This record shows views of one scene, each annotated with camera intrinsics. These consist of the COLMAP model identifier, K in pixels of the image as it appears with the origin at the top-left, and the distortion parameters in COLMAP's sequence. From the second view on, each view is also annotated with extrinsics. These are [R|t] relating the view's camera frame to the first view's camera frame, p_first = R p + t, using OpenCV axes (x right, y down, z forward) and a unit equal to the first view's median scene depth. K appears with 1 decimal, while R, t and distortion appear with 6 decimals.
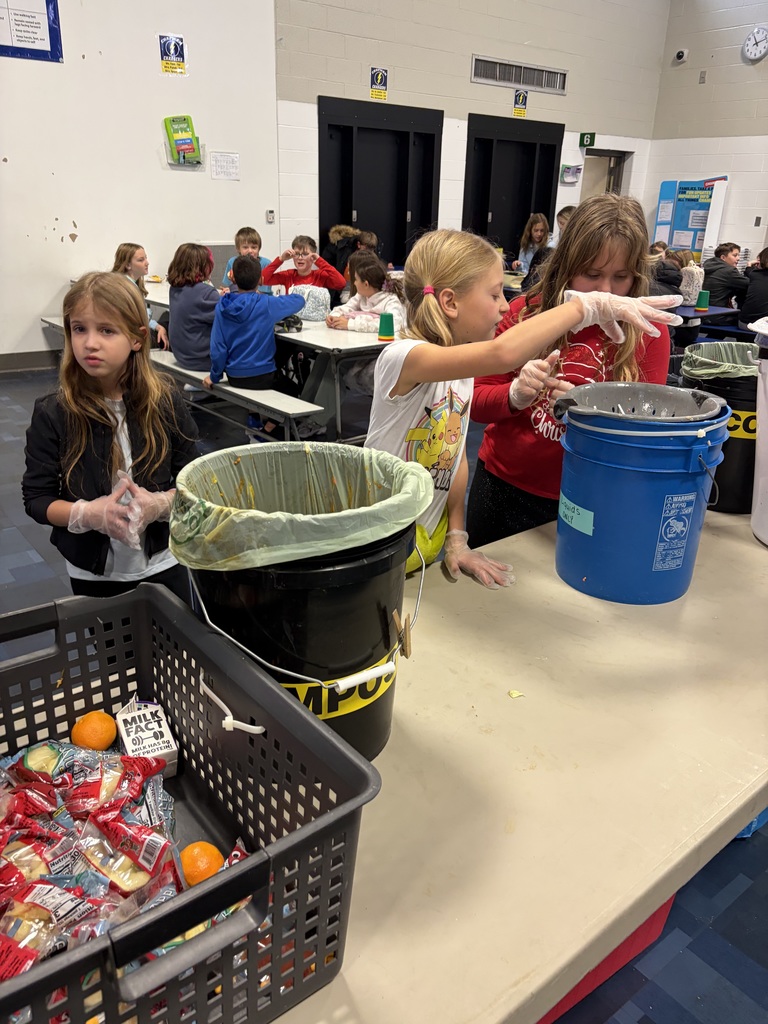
lens RADIAL K [[768.6, 0, 384.0], [0, 768.6, 512.0], [0, 0, 1]] dist [0.050993, -0.060981]
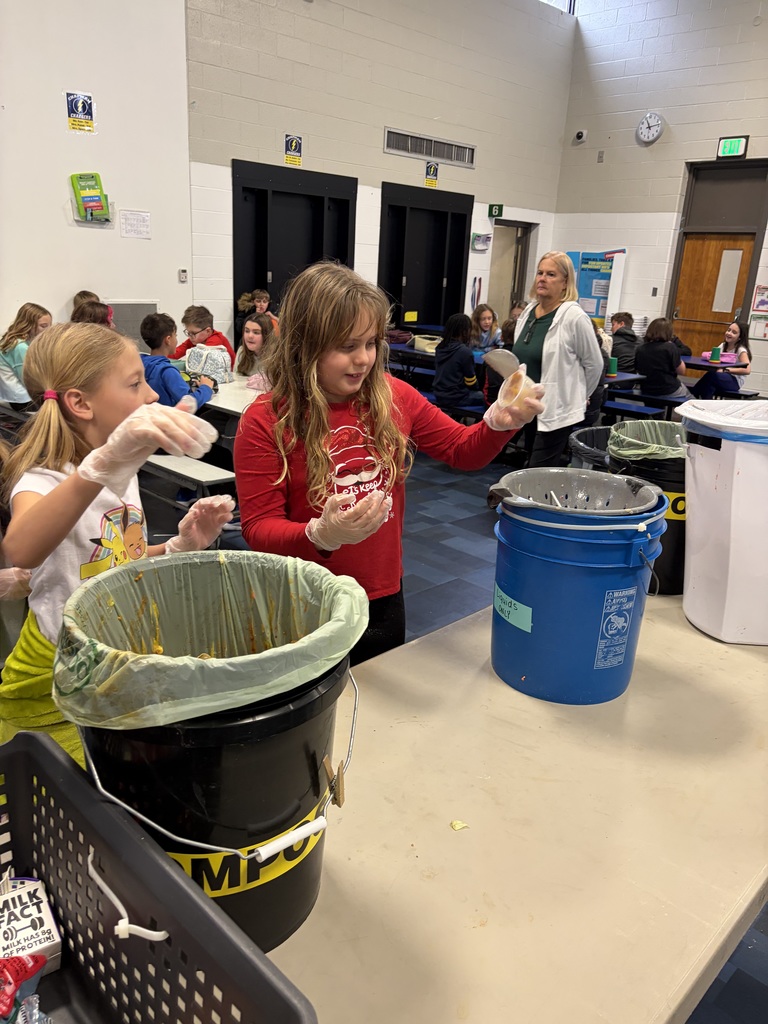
lens RADIAL K [[769.9, 0, 384.0], [0, 769.9, 512.0], [0, 0, 1]] dist [0.009562, -0.004762]
pose [[0.993954, -0.007573, 0.109536, -0.009282], [0.014623, 0.997862, -0.063705, -0.060182], [-0.108819, 0.064921, 0.991939, 0.084435]]
